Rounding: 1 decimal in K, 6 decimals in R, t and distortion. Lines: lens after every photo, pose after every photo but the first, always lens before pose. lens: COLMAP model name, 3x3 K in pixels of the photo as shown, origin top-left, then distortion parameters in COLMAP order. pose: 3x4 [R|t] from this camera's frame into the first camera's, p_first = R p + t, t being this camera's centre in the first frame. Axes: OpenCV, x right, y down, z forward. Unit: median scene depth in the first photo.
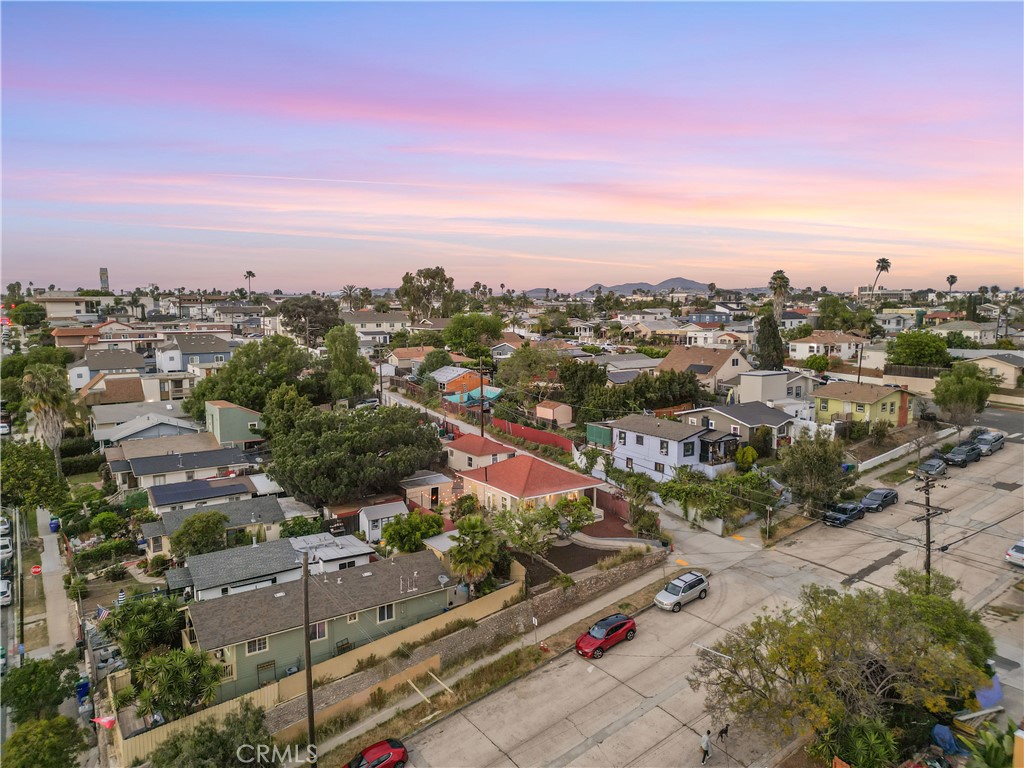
lens RADIAL K [[716.8, 0, 506.6], [0, 716.8, 380.3], [0, 0, 1]] dist [0.049044, -0.037294]
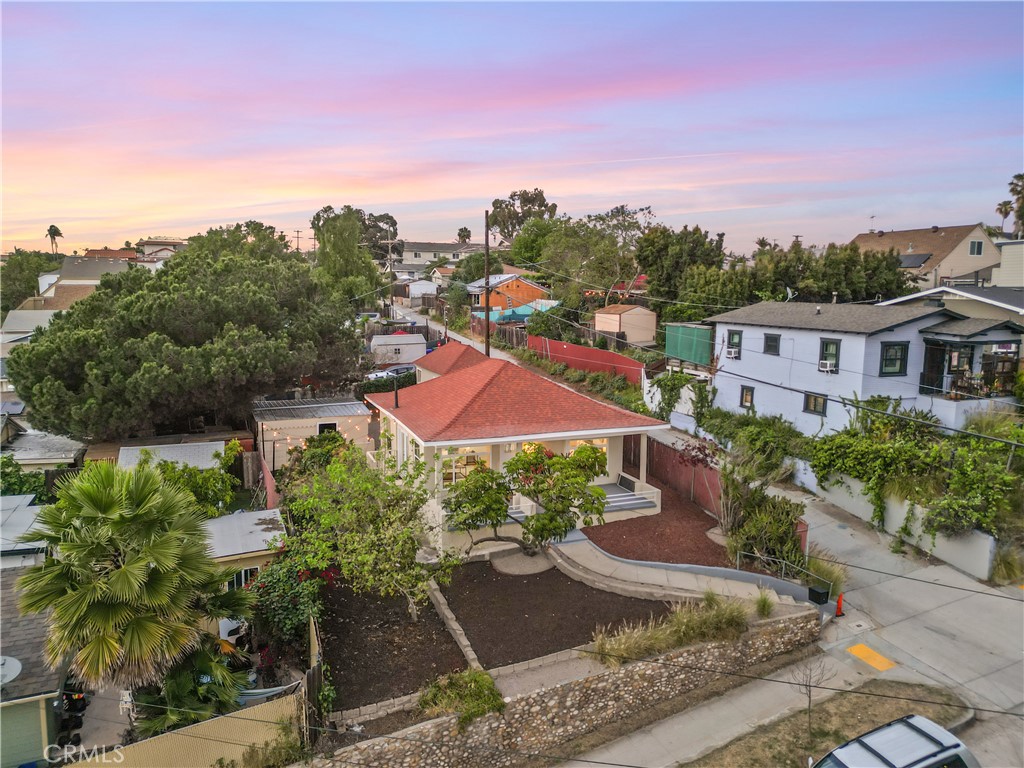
lens RADIAL K [[716.8, 0, 510.9], [0, 716.8, 390.2], [0, 0, 1]] dist [0.049044, -0.037294]
pose [[0.979118, 0.040339, -0.199252, 0.125766], [-0.033889, 0.998789, 0.035676, 0.109028], [0.200450, -0.028178, 0.979299, 0.565865]]
